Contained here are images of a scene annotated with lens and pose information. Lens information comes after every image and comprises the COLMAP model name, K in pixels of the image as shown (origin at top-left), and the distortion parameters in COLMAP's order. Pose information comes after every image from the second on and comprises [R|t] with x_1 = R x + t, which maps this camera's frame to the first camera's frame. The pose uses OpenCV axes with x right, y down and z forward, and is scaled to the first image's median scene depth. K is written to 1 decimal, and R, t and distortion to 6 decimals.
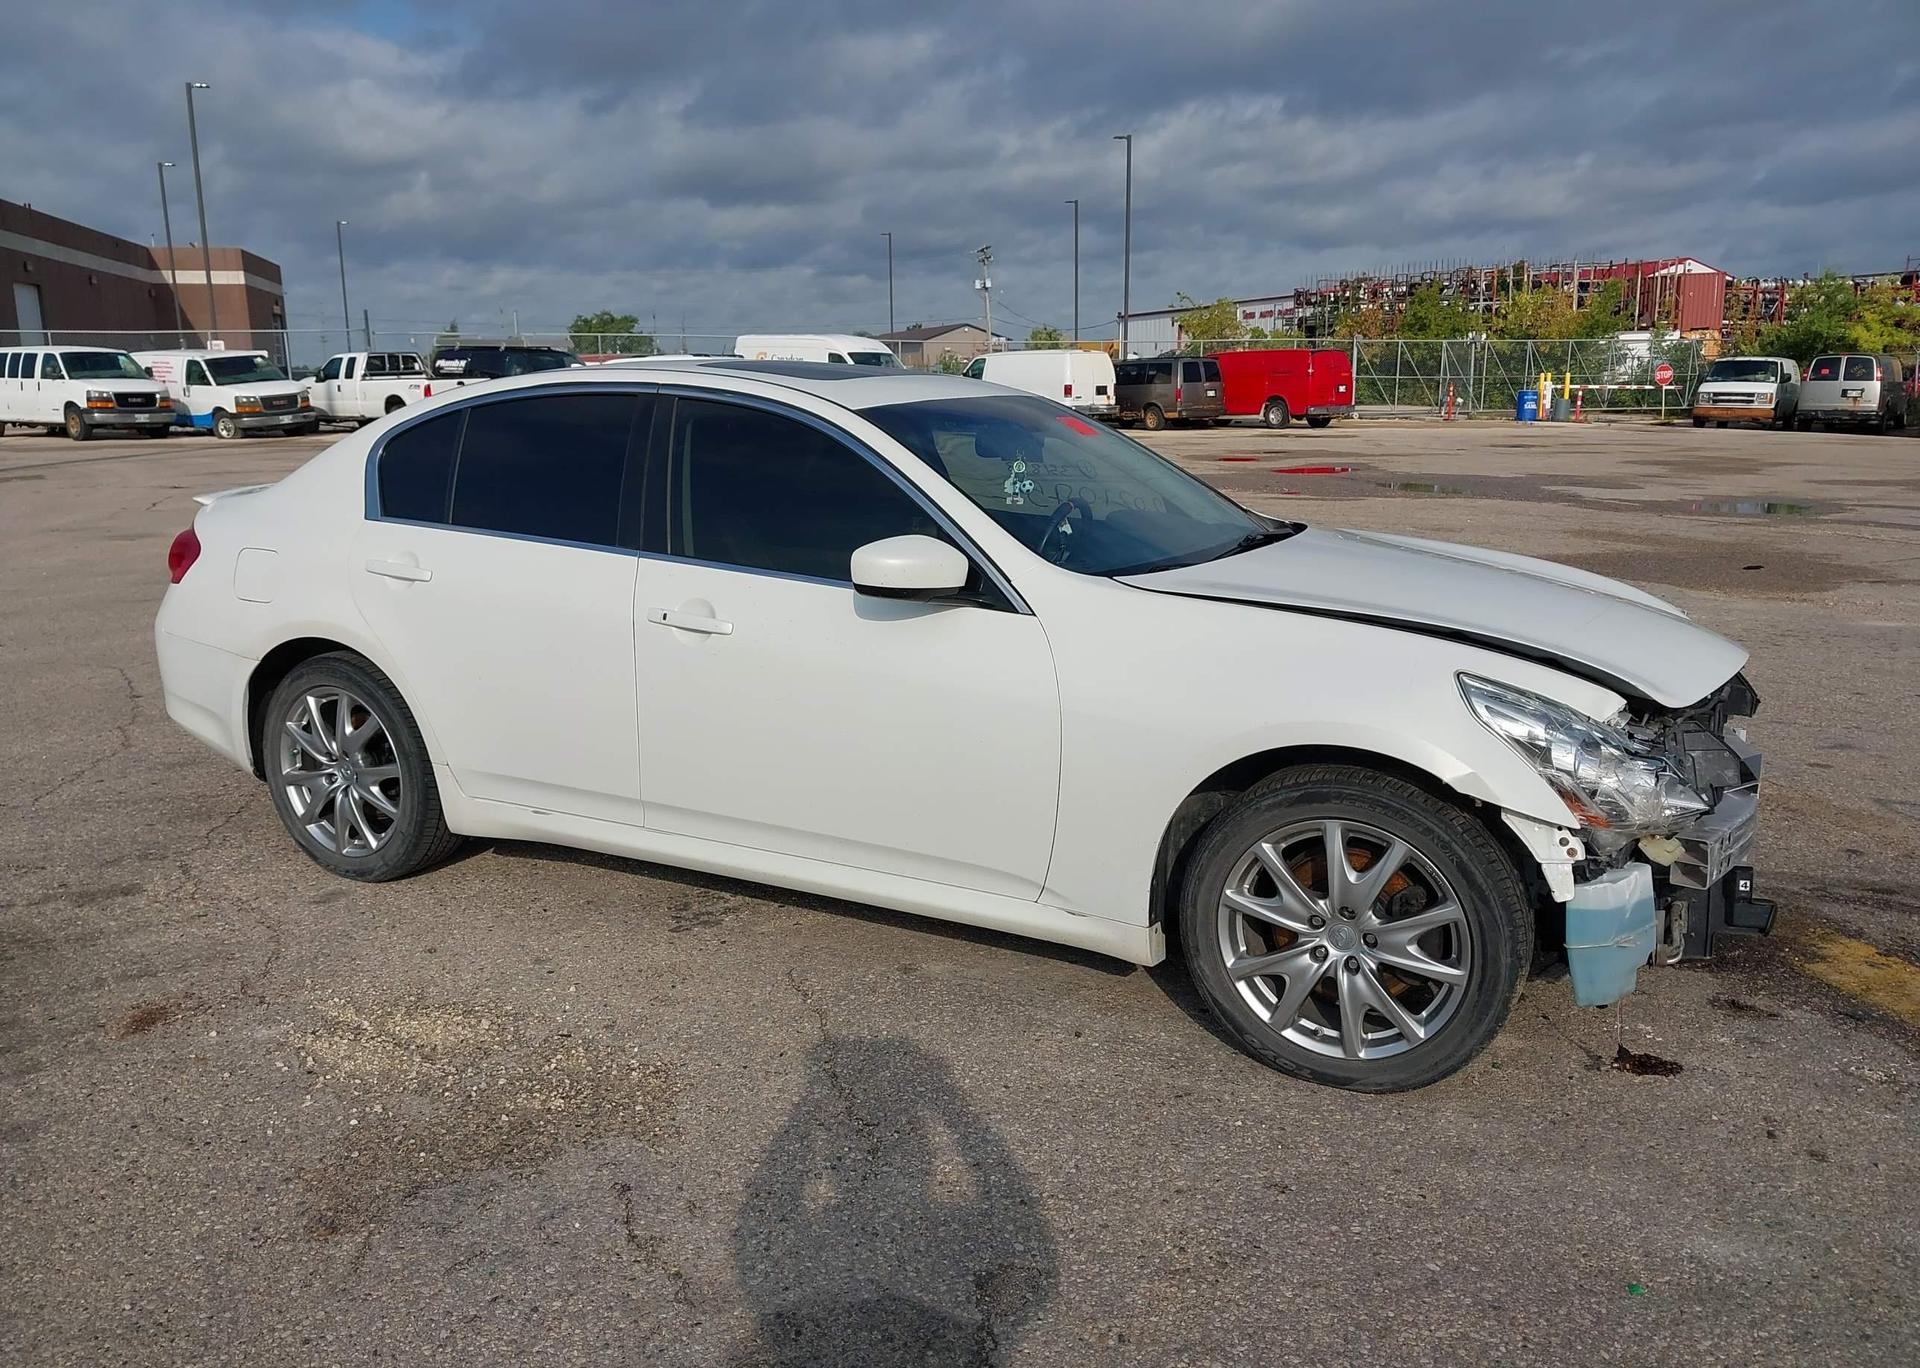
lens RADIAL K [[1533.3, 0, 944.3], [0, 1533.3, 697.1], [0, 0, 1]] dist [0.021526, -0.032282]
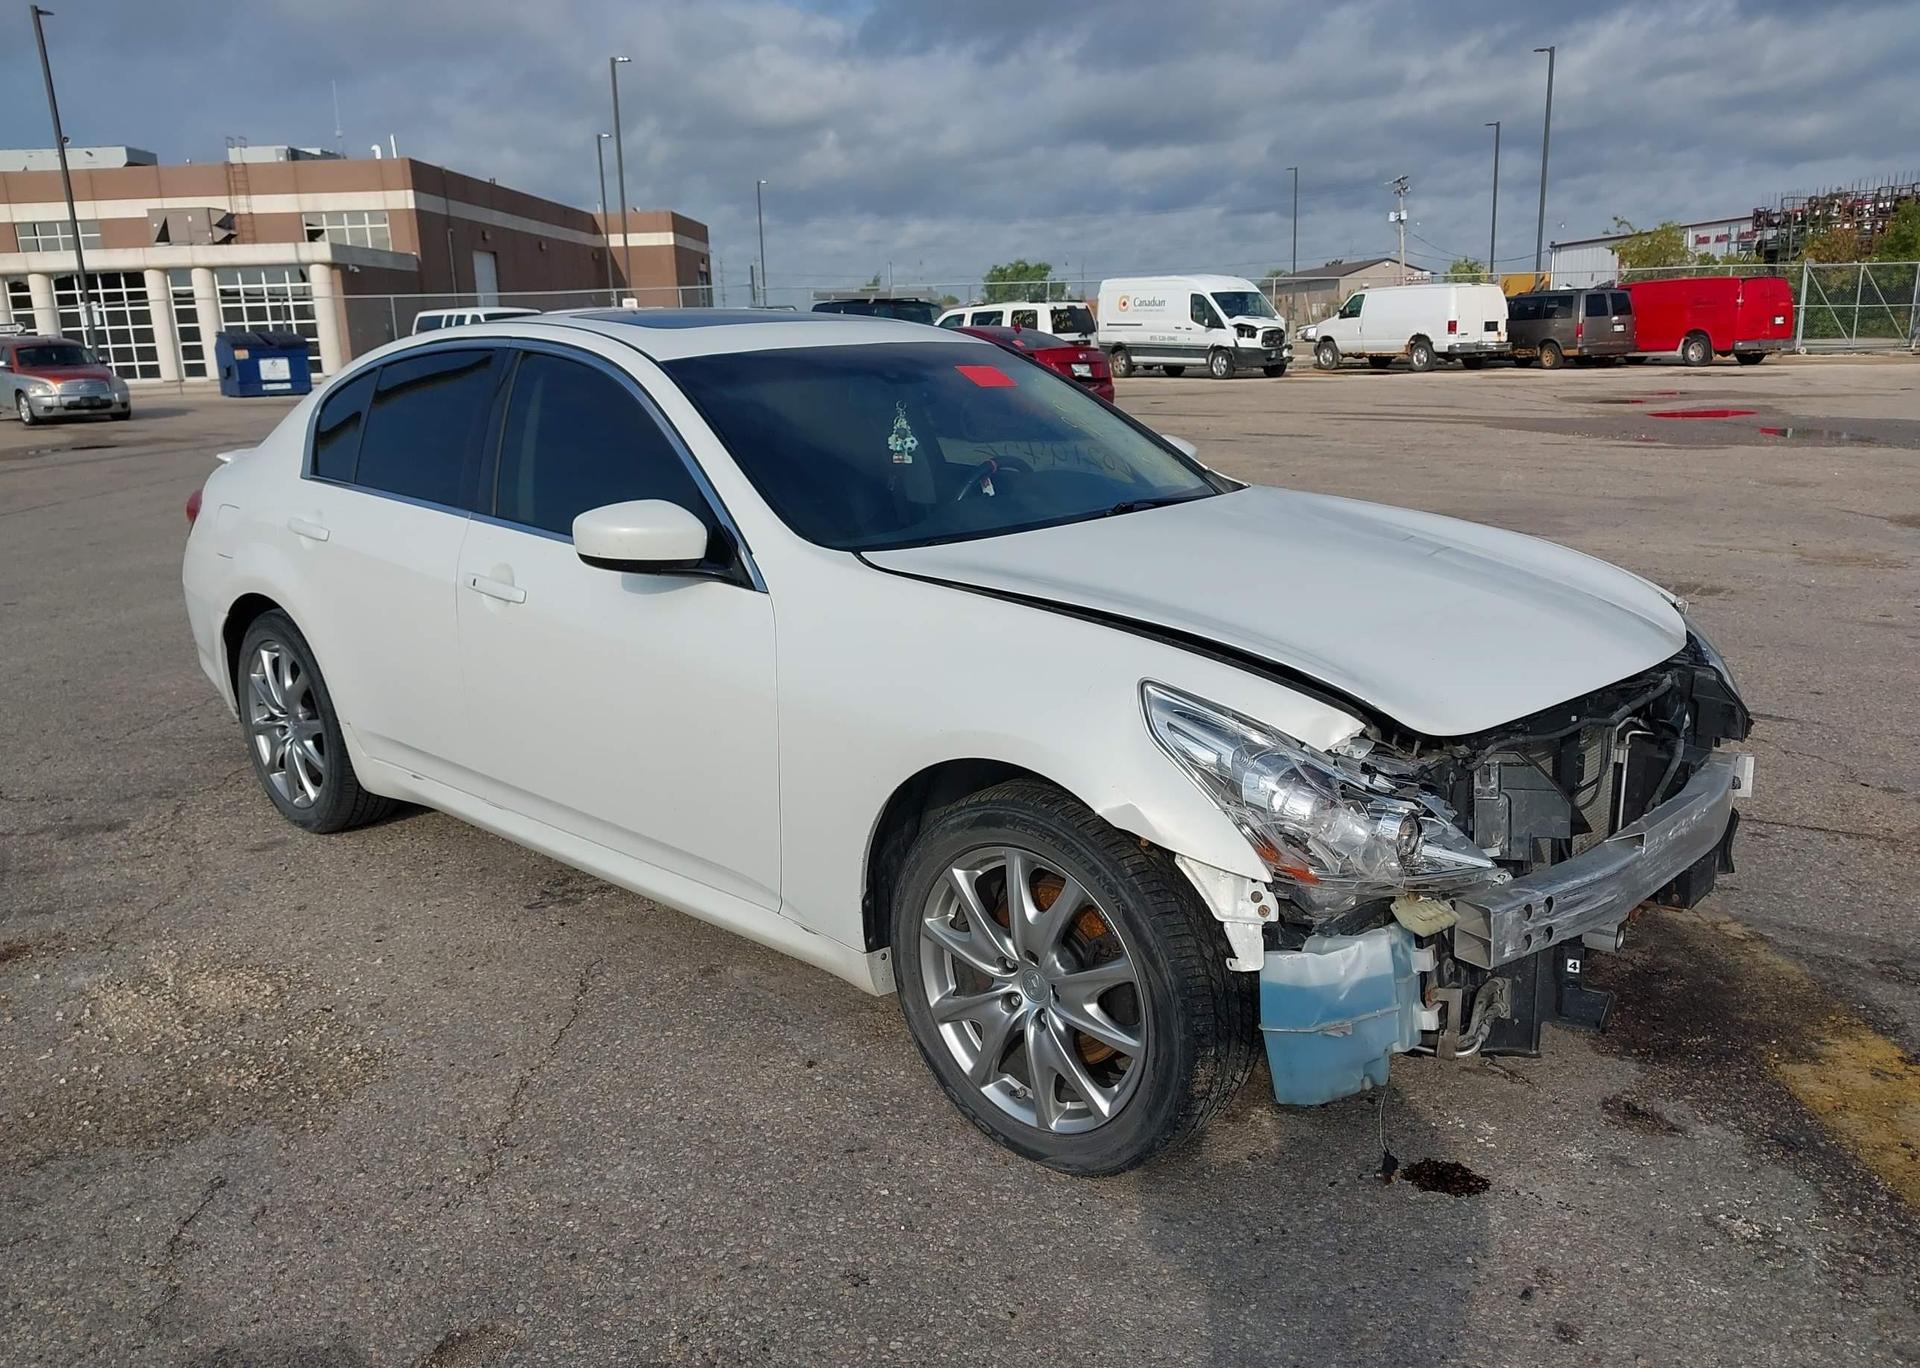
lens RADIAL K [[1533.3, 0, 952.4], [0, 1533.3, 677.6], [0, 0, 1]] dist [0.021526, -0.032282]
pose [[0.965144, 0.038285, -0.258905, 0.301525], [-0.032489, 0.999117, 0.026629, -0.024045], [0.259696, -0.017289, 0.965536, 0.125741]]
